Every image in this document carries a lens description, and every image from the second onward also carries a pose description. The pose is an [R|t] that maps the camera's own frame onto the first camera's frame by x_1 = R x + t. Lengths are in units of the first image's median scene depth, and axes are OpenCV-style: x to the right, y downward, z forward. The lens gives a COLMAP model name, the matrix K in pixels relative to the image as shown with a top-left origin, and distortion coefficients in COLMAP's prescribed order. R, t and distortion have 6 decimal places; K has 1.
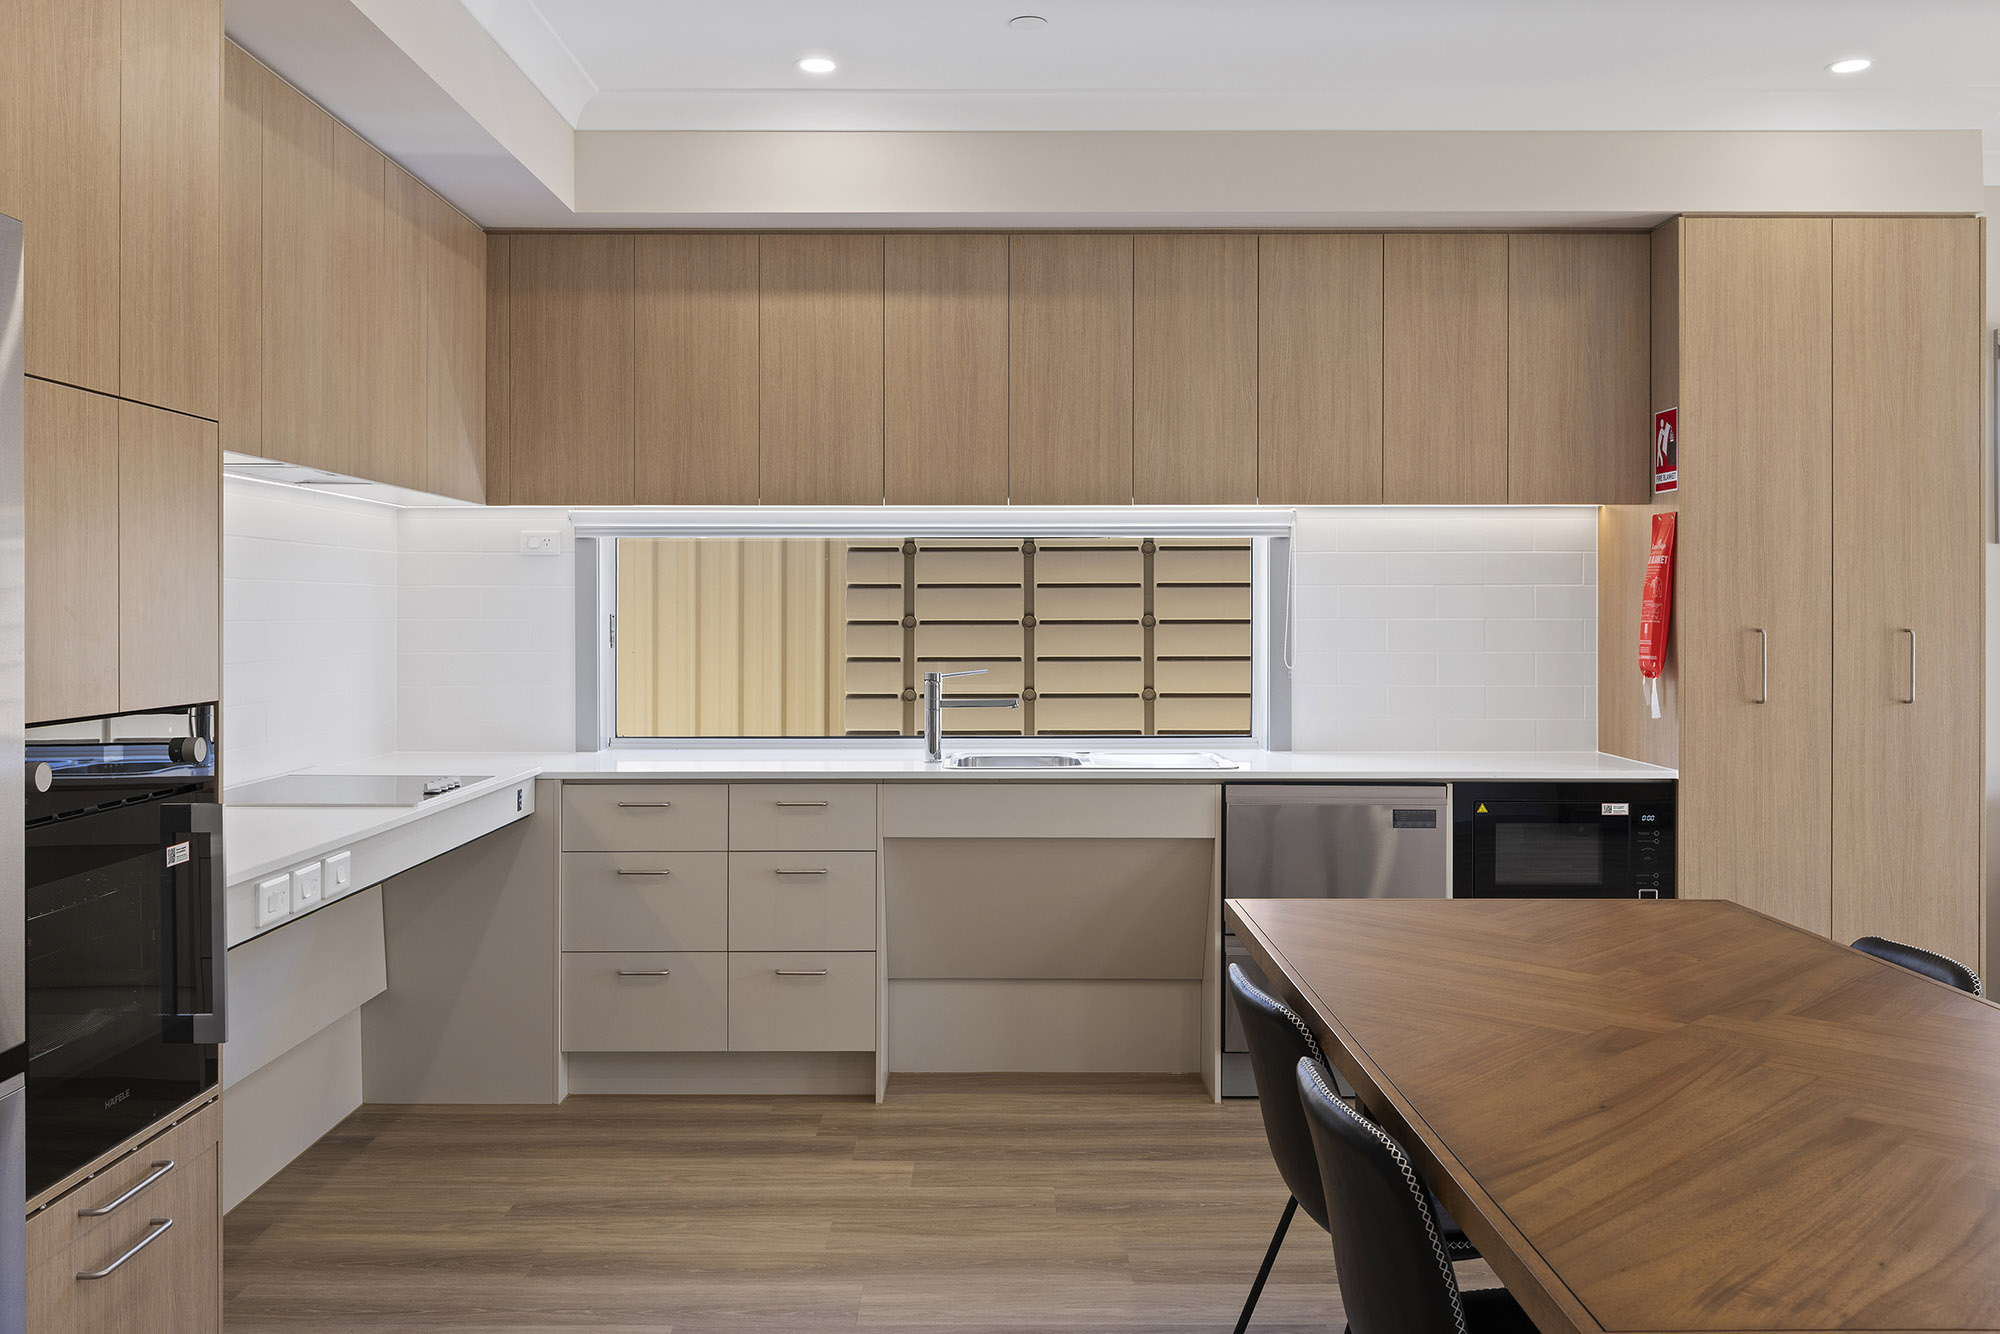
lens RADIAL K [[1594.3, 0, 996.0], [0, 1594.3, 624.8], [0, 0, 1]] dist [0.009071, 0.002377]
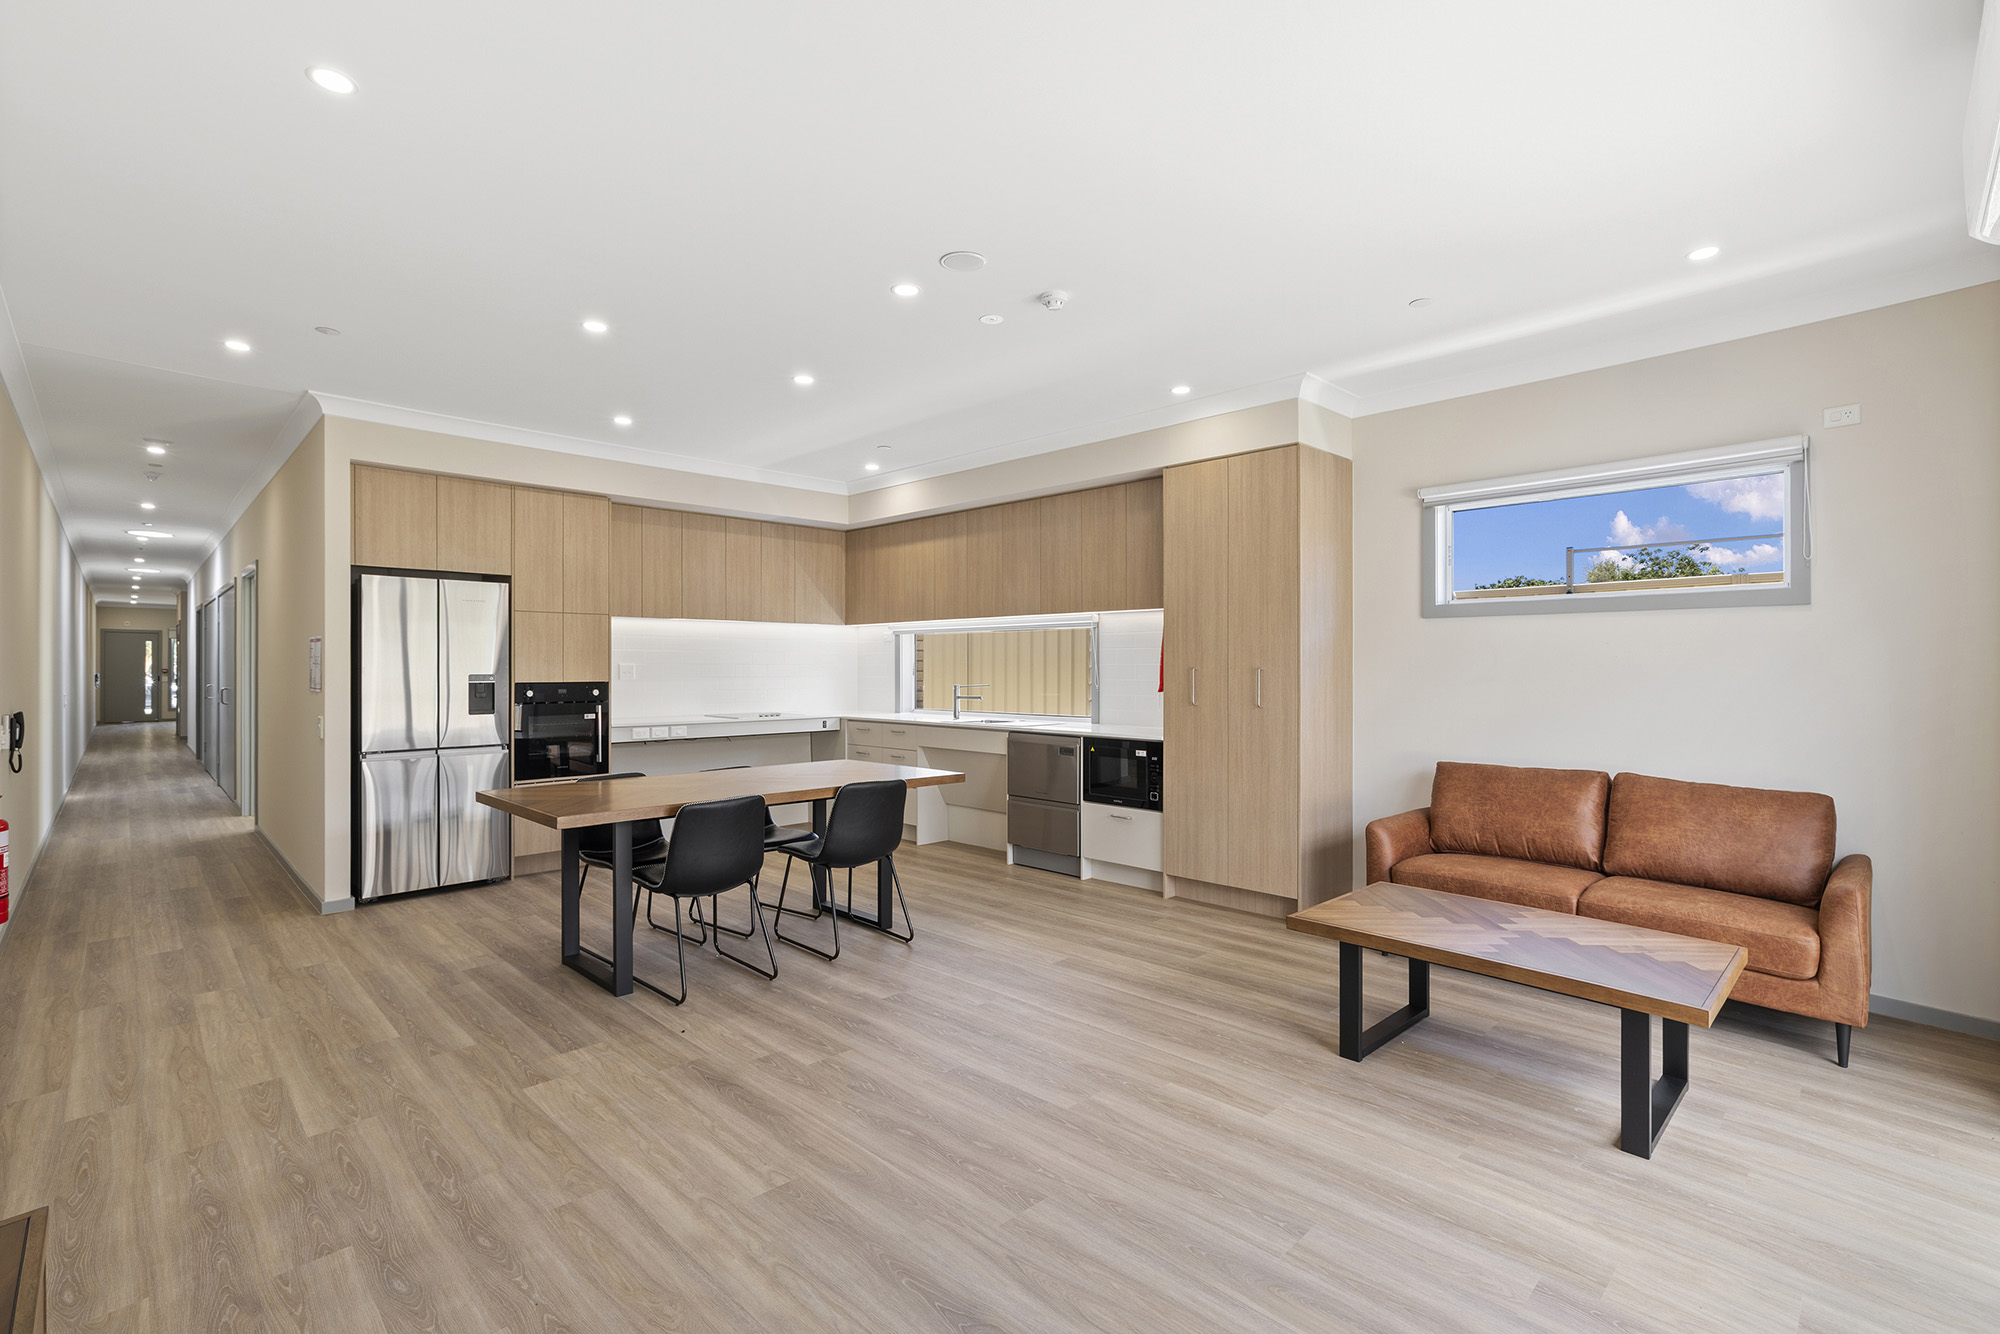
lens RADIAL K [[922.7, 0, 1000.0], [0, 922.7, 667.0], [0, 0, 1]] dist [-0.000690, -0.005248]
pose [[0.704131, 0.000284, -0.710070, 1.111119], [-0.001088, 0.999999, -0.000679, 0.002196], [0.710069, 0.001251, 0.704131, 0.010296]]
